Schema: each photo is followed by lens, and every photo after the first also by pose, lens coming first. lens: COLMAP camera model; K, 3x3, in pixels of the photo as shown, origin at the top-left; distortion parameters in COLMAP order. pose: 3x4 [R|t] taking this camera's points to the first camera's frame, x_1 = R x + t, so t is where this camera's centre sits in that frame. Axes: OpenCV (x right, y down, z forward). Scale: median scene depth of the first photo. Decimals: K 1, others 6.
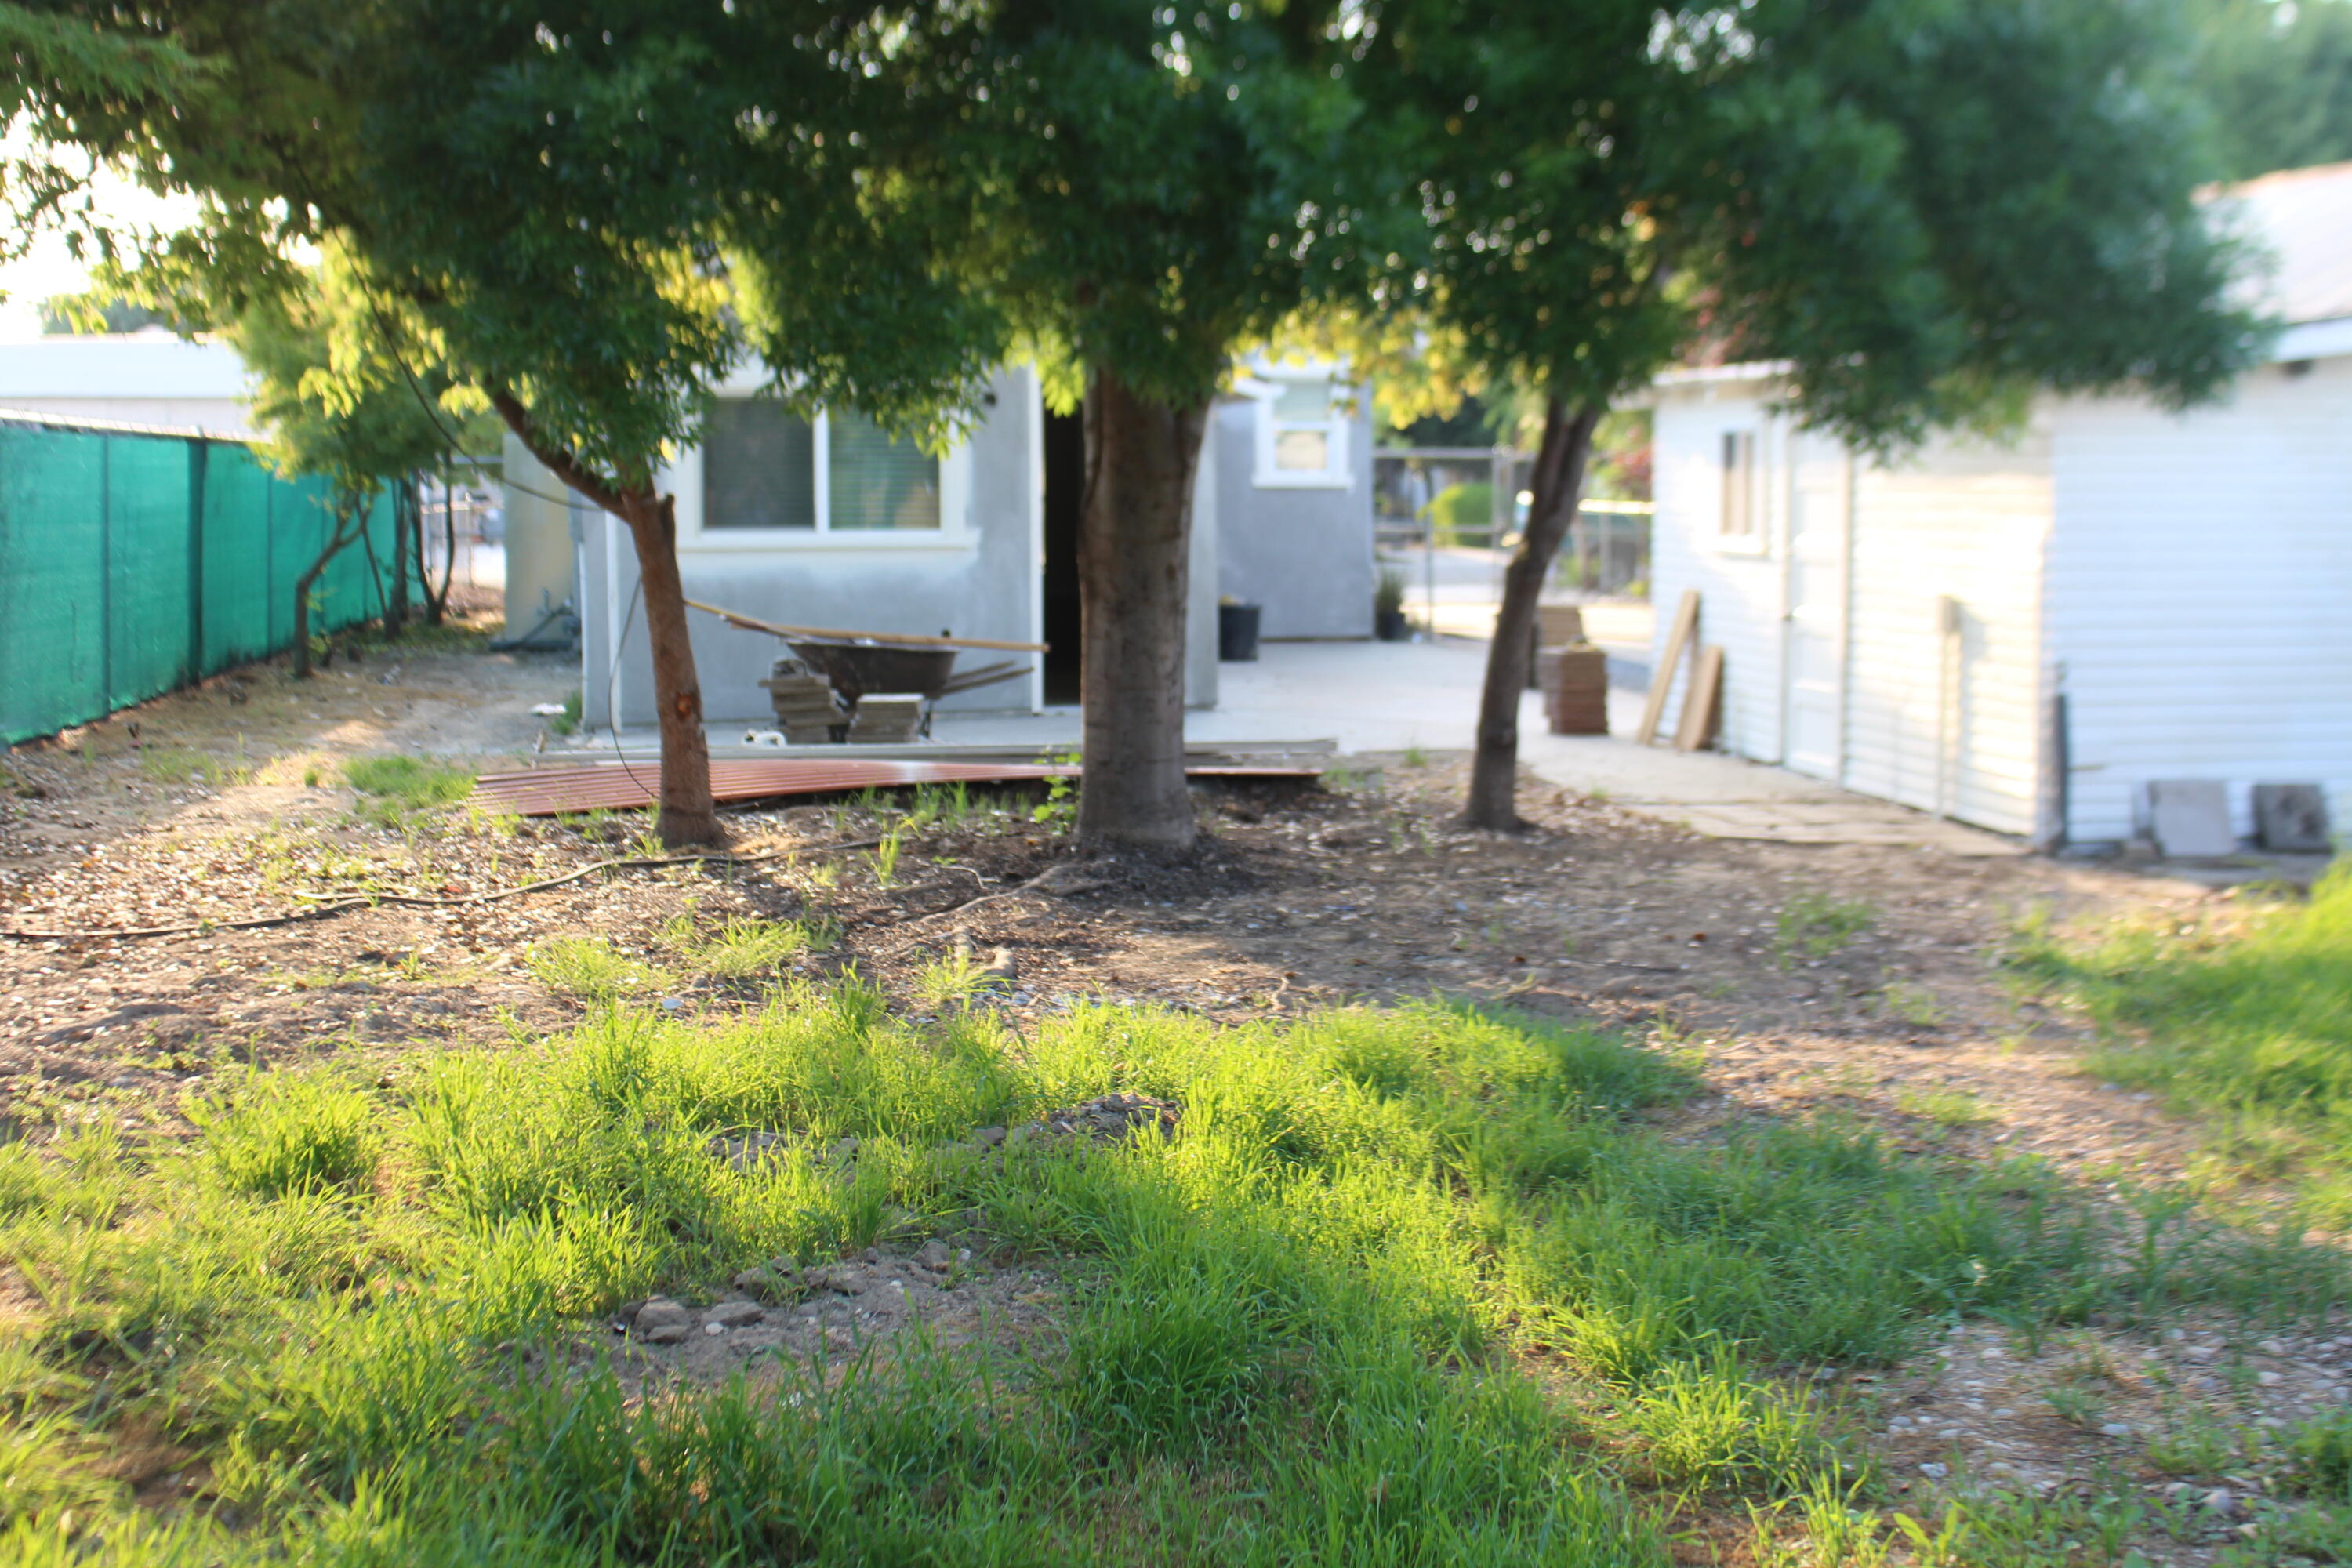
lens RADIAL K [[3231.5, 0, 1190.0], [0, 3231.5, 765.6], [0, 0, 1]] dist [-0.044163, 0.000000]
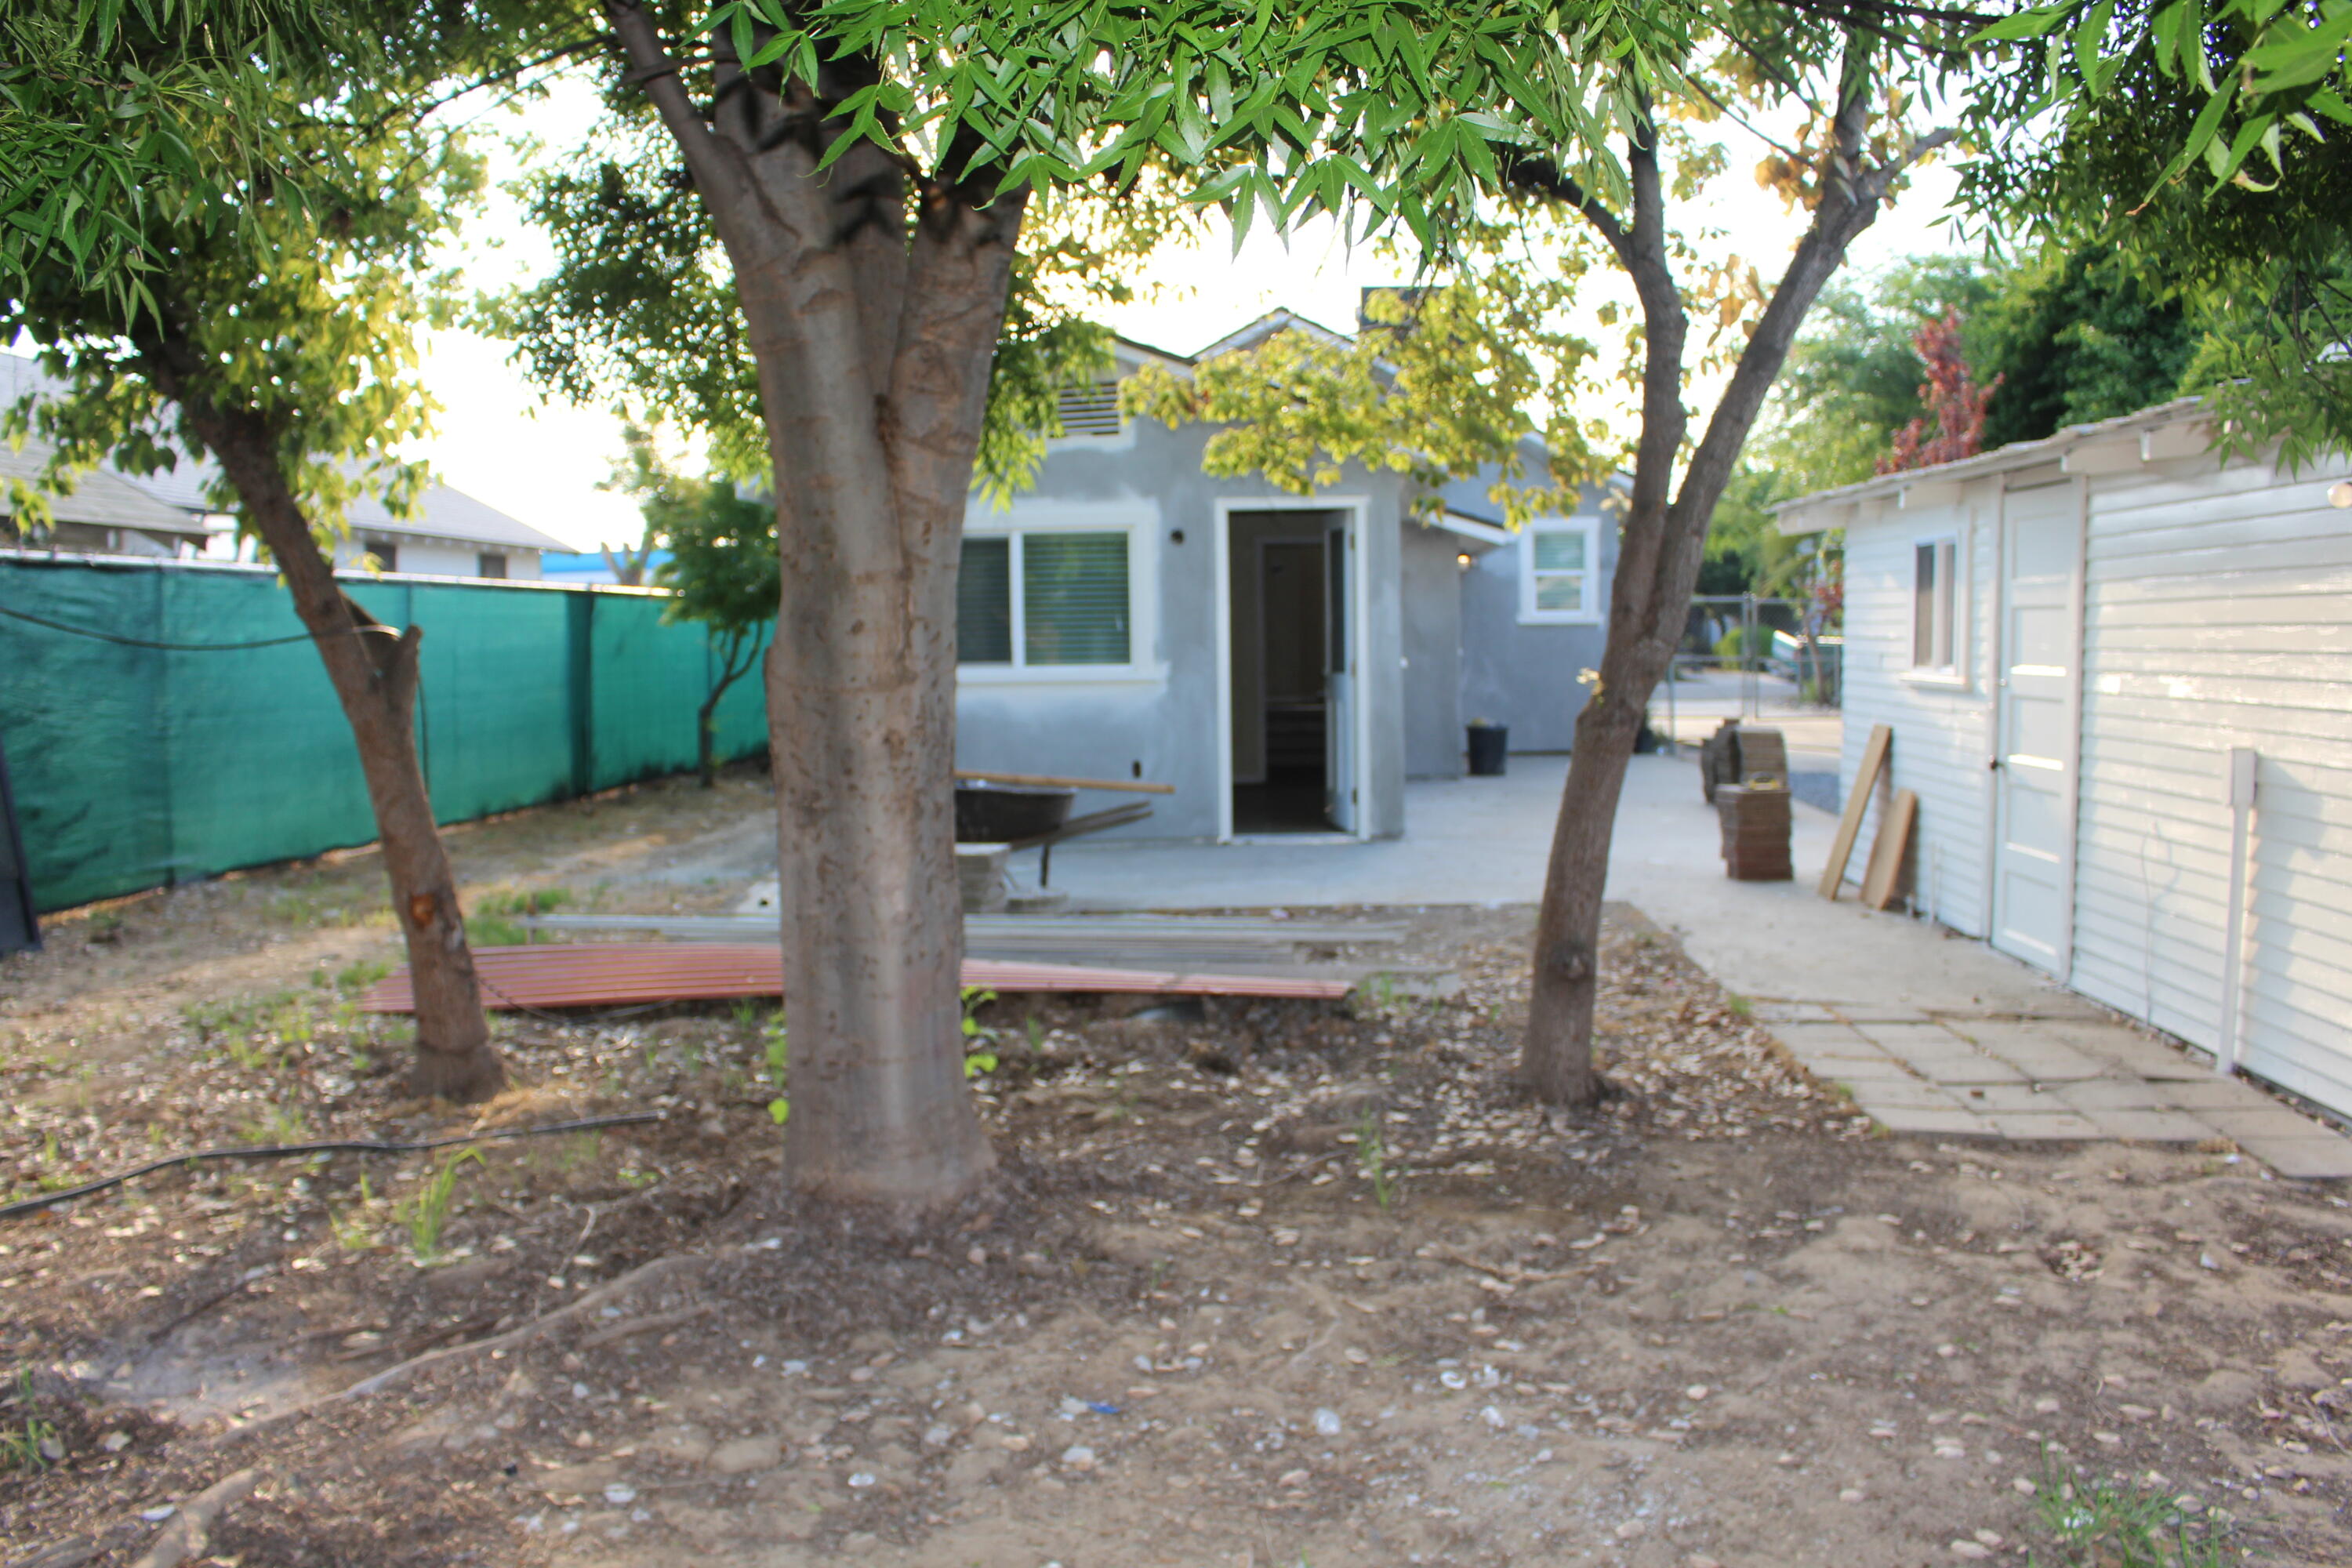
lens RADIAL K [[1939.0, 0, 1179.0], [0, 1939.0, 789.8], [0, 0, 1]] dist [-0.157305, 0.129166]
pose [[0.977321, 0.004236, -0.211720, 0.132008], [-0.005536, 0.999969, -0.005551, -0.056109], [0.211690, 0.006597, 0.977315, 0.763887]]
